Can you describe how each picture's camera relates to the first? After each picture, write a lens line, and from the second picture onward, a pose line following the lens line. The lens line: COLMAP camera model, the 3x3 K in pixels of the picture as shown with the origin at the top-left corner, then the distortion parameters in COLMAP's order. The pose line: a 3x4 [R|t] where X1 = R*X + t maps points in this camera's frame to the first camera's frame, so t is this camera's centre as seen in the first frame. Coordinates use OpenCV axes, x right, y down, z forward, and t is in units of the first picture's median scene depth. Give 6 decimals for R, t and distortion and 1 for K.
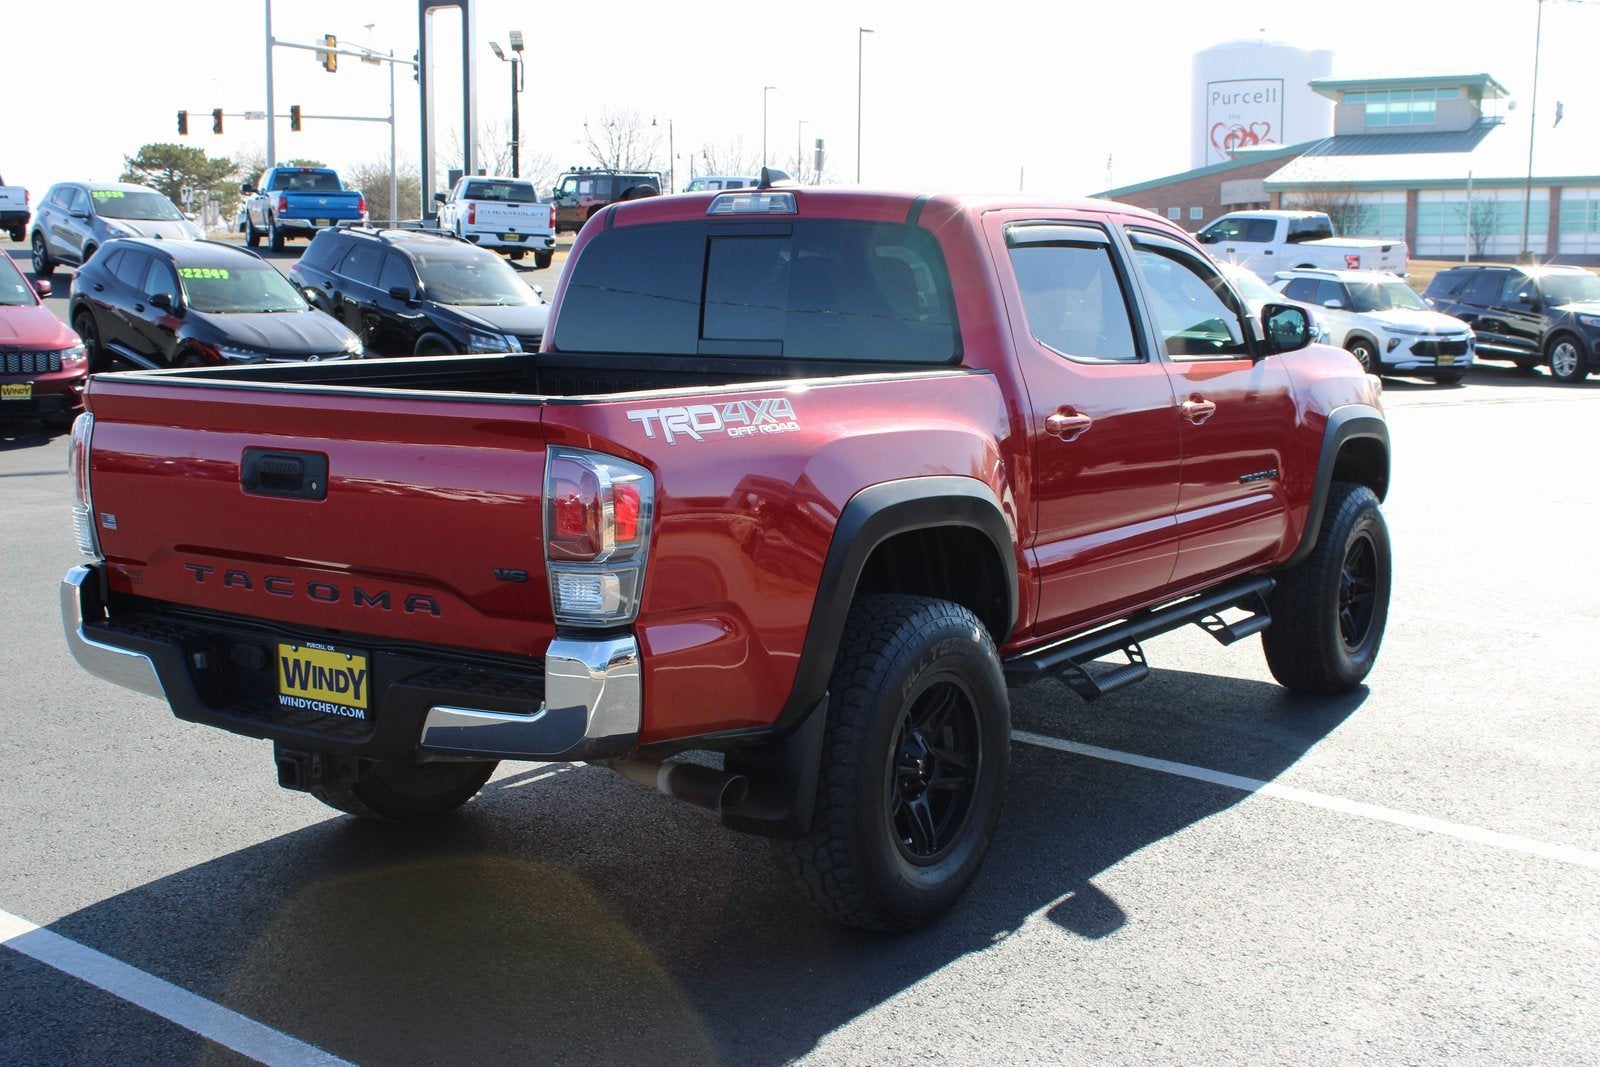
lens RADIAL K [[1919.4, 0, 800.0], [0, 1919.4, 533.5], [0, 0, 1]] dist [-0.016179, -0.036832]
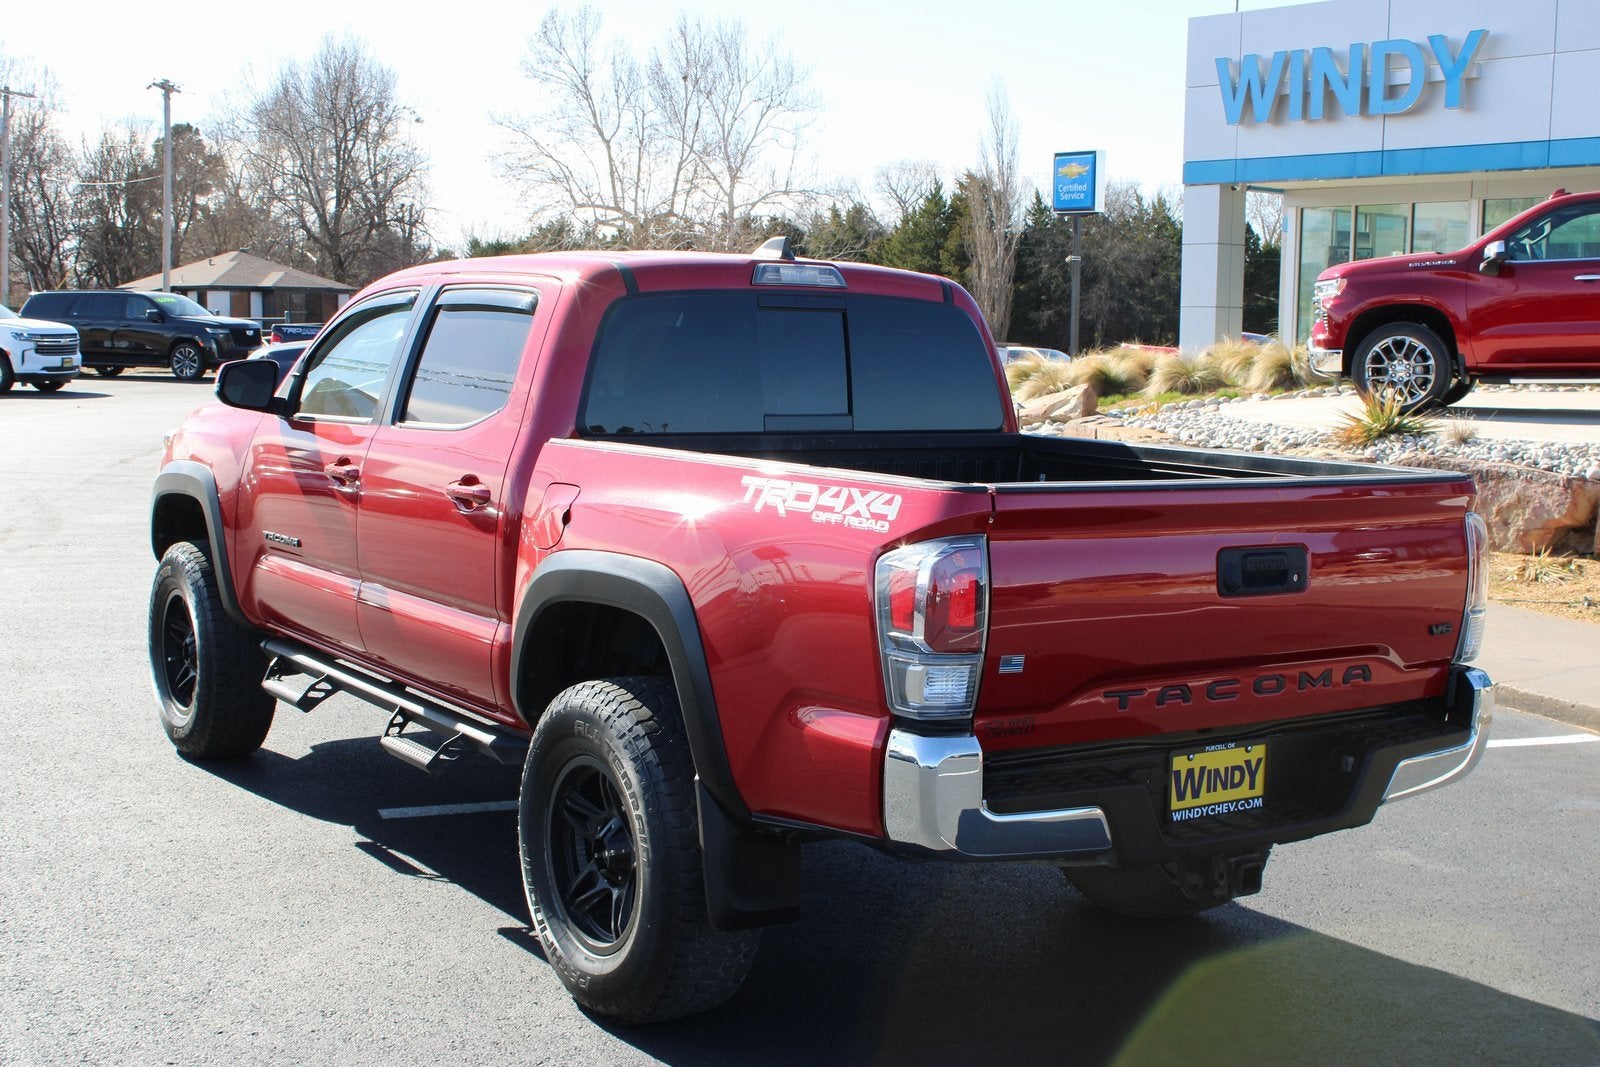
lens RADIAL K [[1997.4, 0, 800.0], [0, 1997.4, 533.5], [0, 0, 1]] dist [-0.061800, 0.023739]
pose [[0.369331, -0.087402, 0.925179, -1.176934], [0.100371, 0.993495, 0.053788, -0.116528], [-0.923861, 0.072996, 0.375701, 0.762117]]
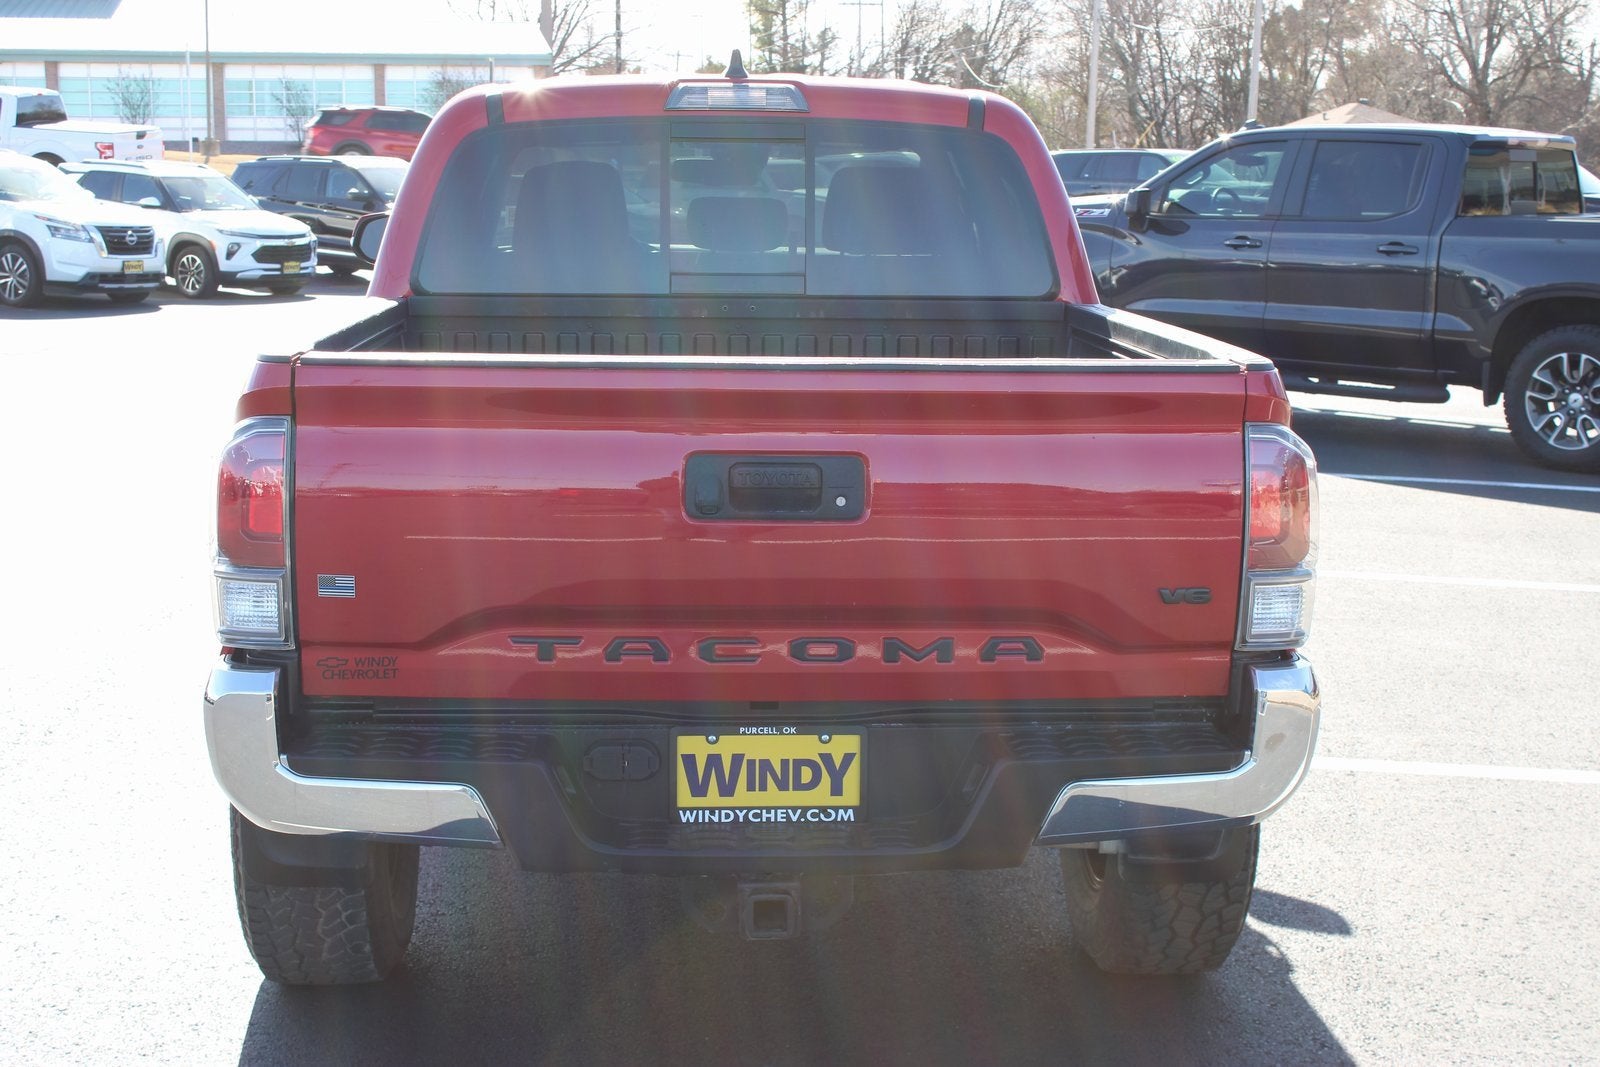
lens RADIAL K [[2271.7, 0, 800.0], [0, 2271.7, 533.5], [0, 0, 1]] dist [-0.013300, -0.002660]
pose [[0.796730, -0.089427, 0.597682, -0.687366], [0.072811, 0.995991, 0.051964, -0.051752], [-0.599933, 0.002117, 0.800048, 0.308936]]
